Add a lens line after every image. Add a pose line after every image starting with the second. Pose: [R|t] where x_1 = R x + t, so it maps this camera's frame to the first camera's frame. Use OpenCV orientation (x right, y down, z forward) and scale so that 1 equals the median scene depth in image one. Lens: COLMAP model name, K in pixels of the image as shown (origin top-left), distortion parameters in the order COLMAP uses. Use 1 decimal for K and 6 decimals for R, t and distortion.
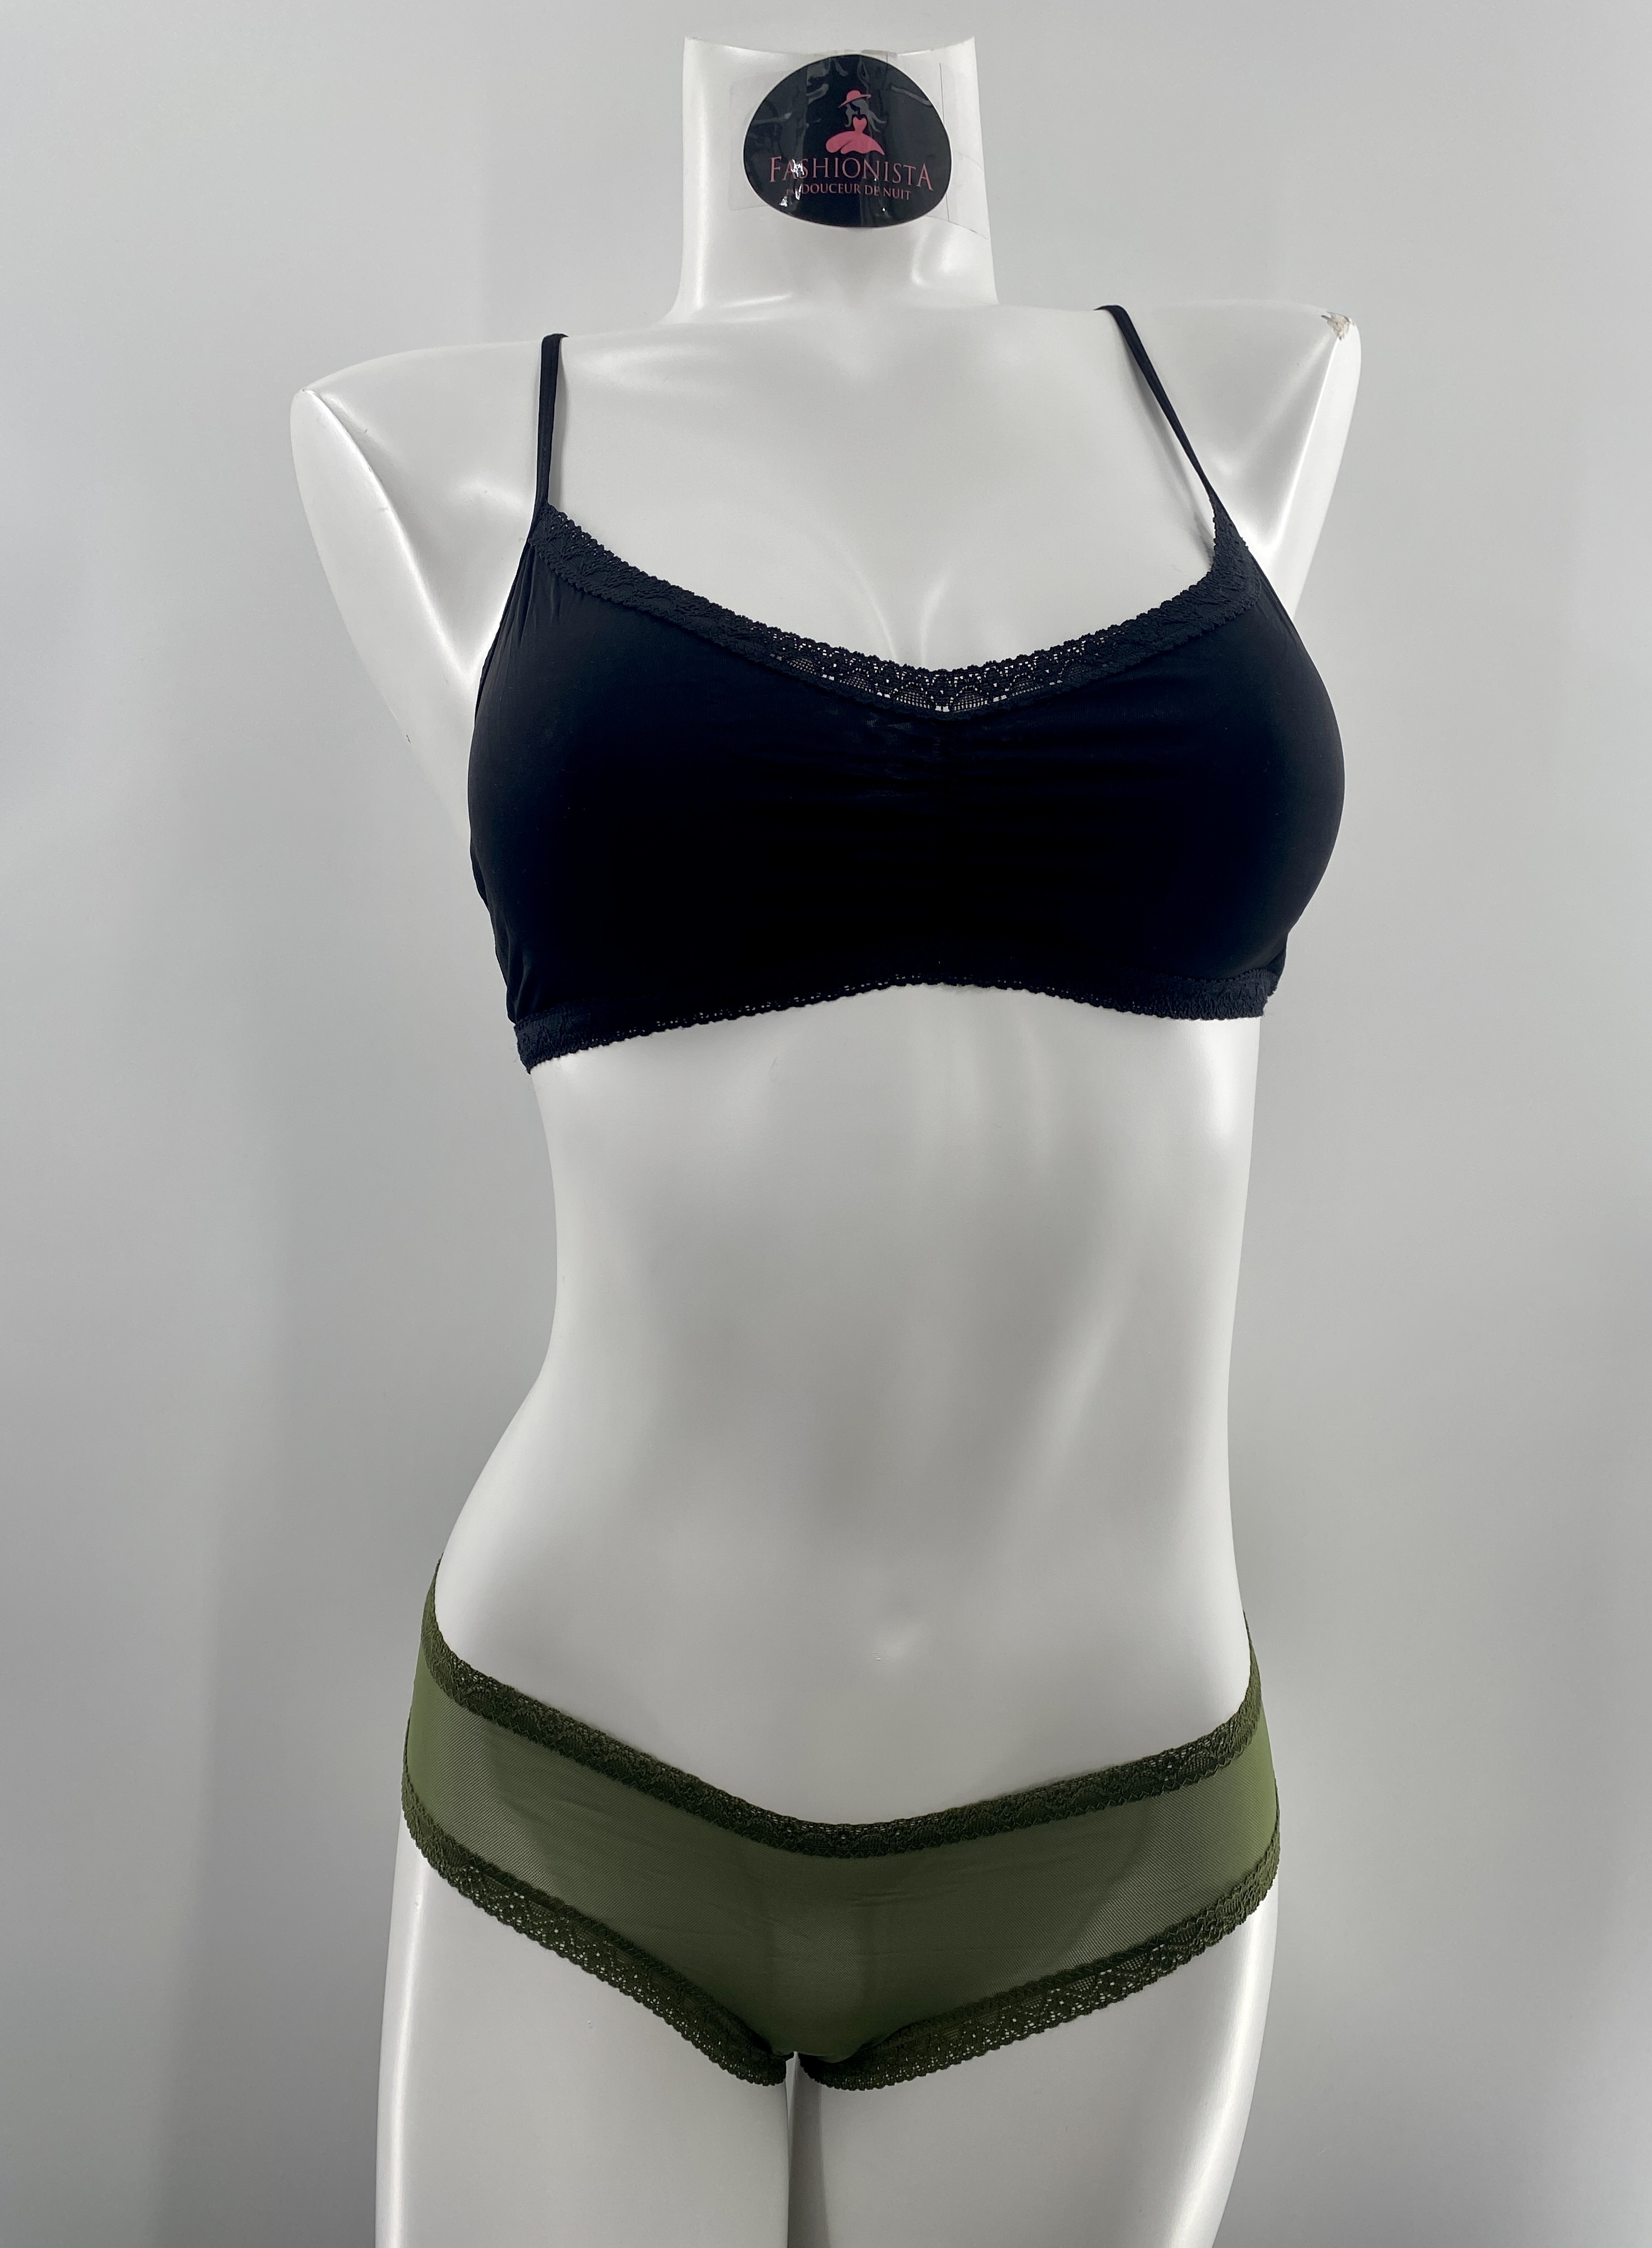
lens RADIAL K [[1715.4, 0, 855.5], [0, 1715.4, 1134.6], [0, 0, 1]] dist [0.000320, 0.002748]
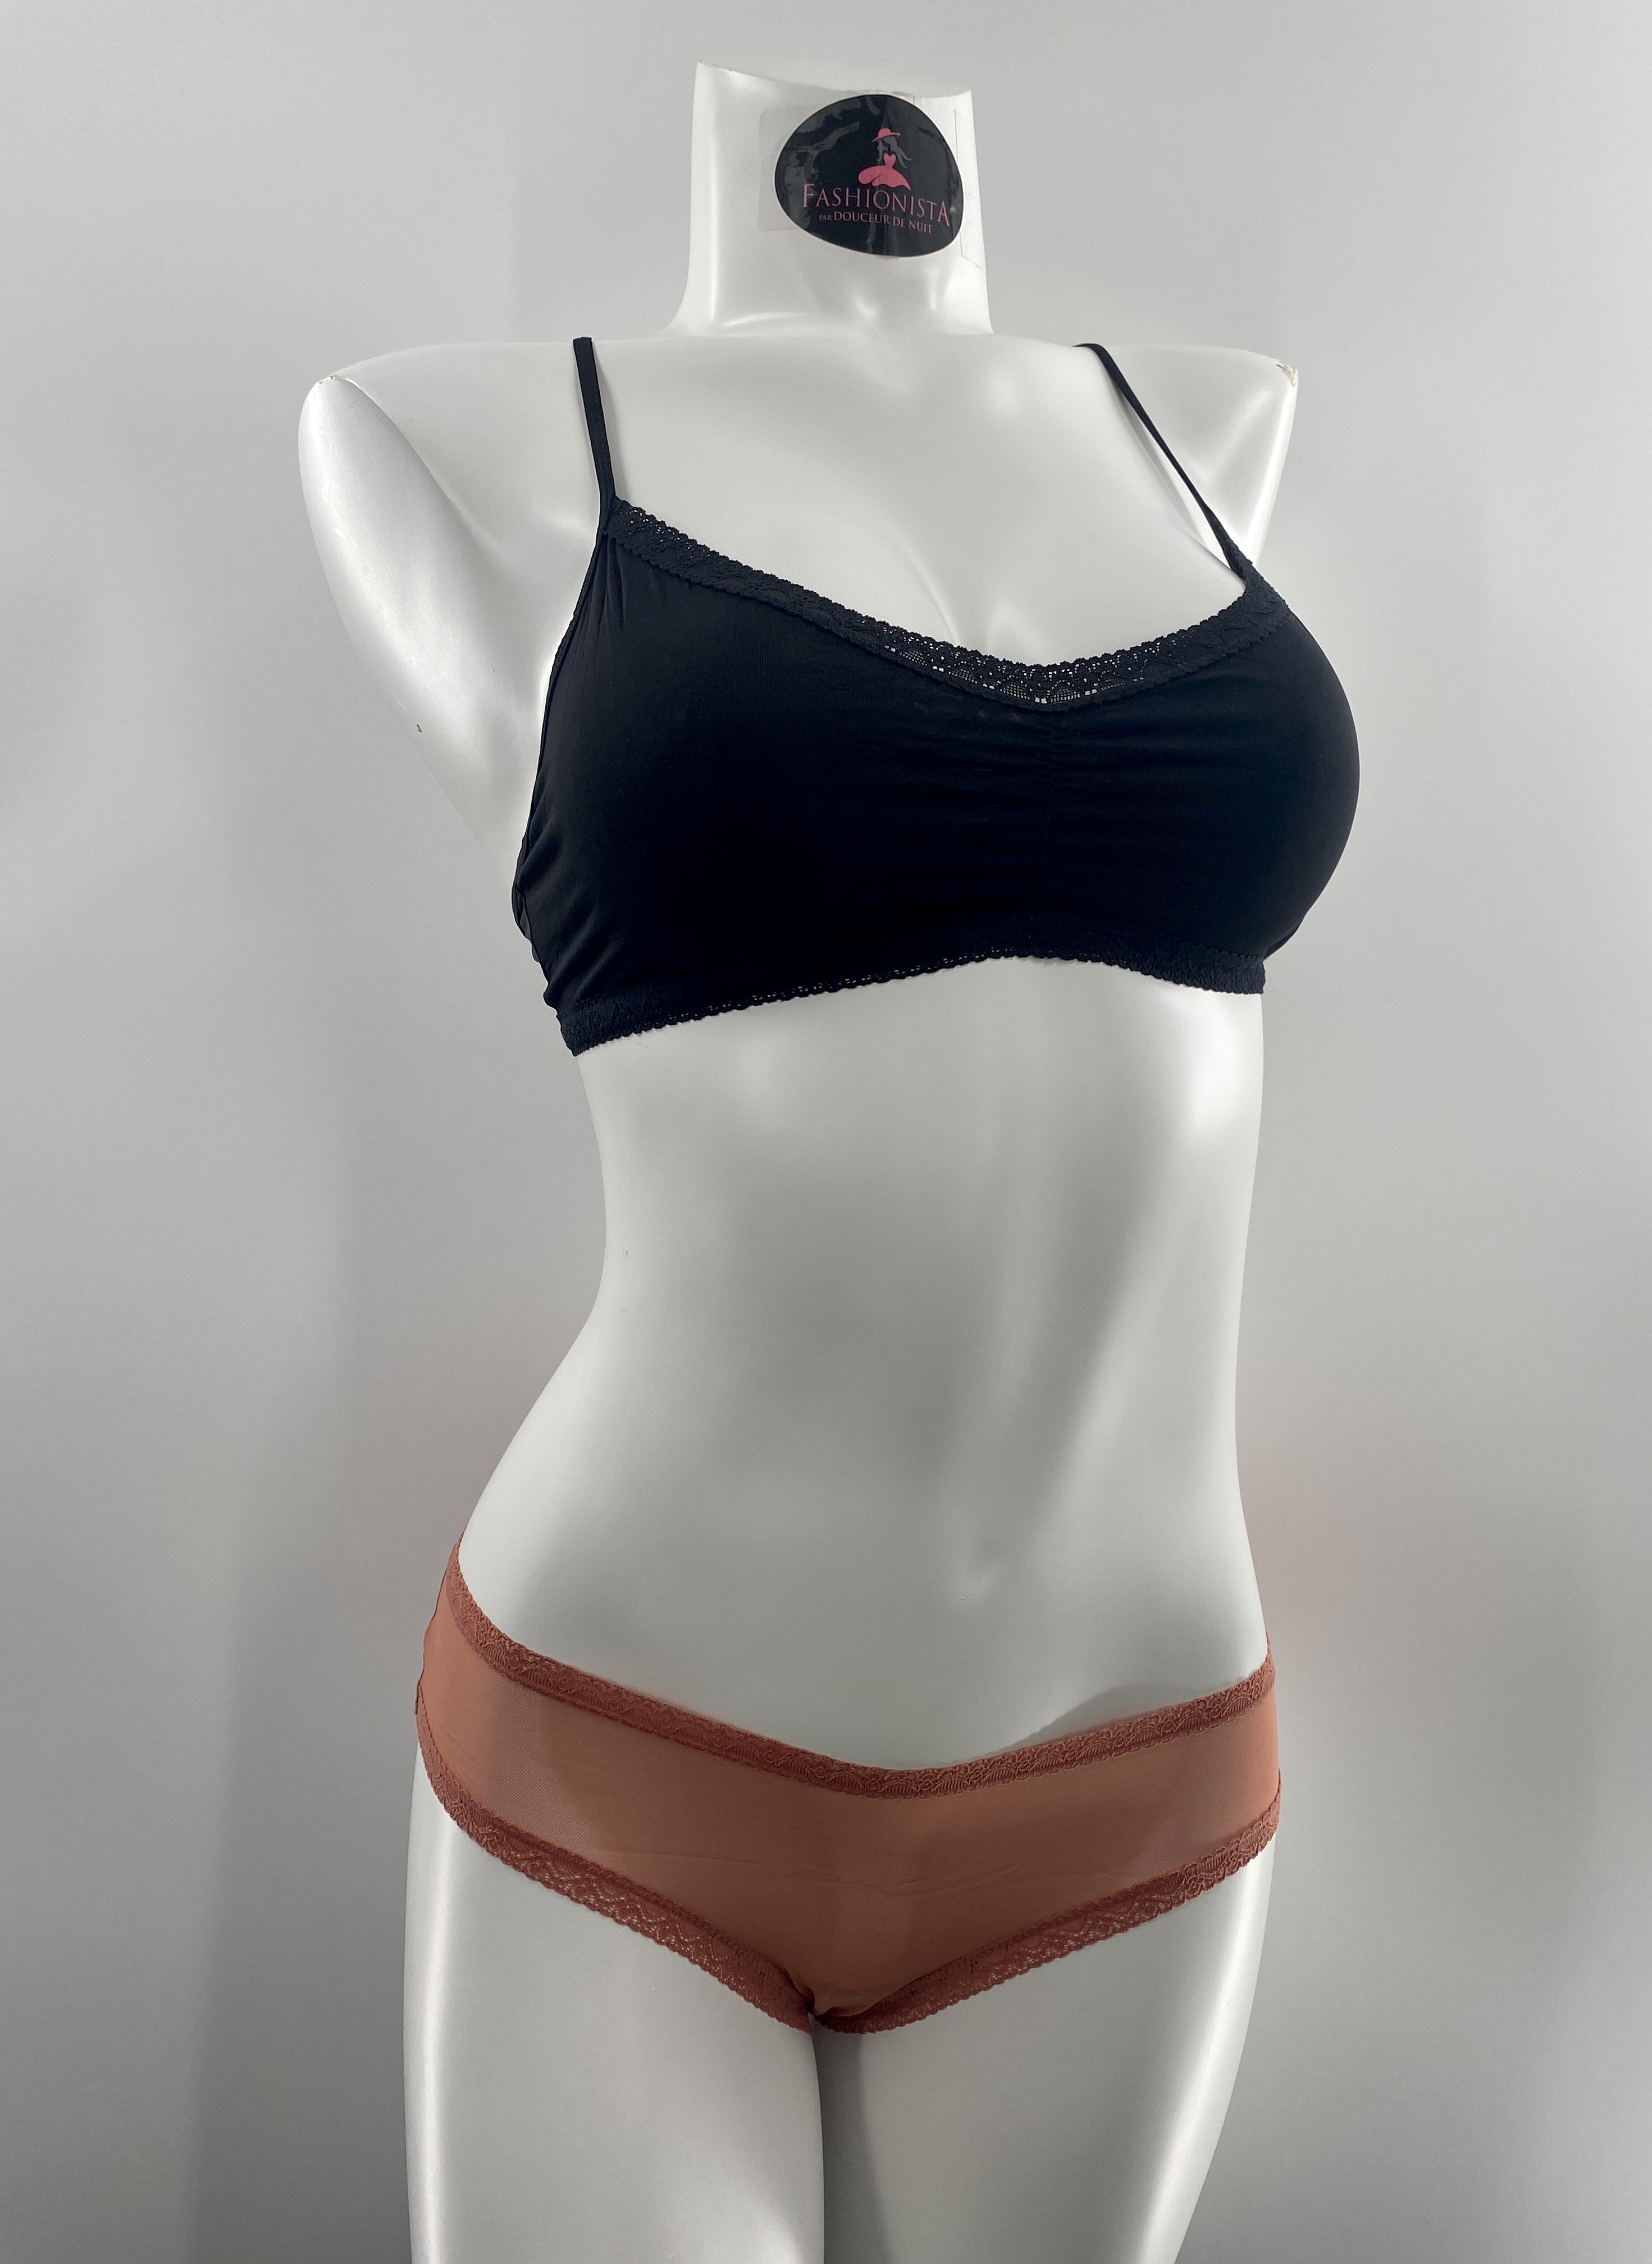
lens RADIAL K [[1727.6, 0, 855.7], [0, 1727.6, 1142.7], [0, 0, 1]] dist [0.000320, 0.002748]
pose [[0.984465, -0.020694, 0.174359, -0.247756], [0.024061, 0.999562, -0.017219, 0.044496], [-0.173926, 0.021147, 0.984532, -0.045209]]
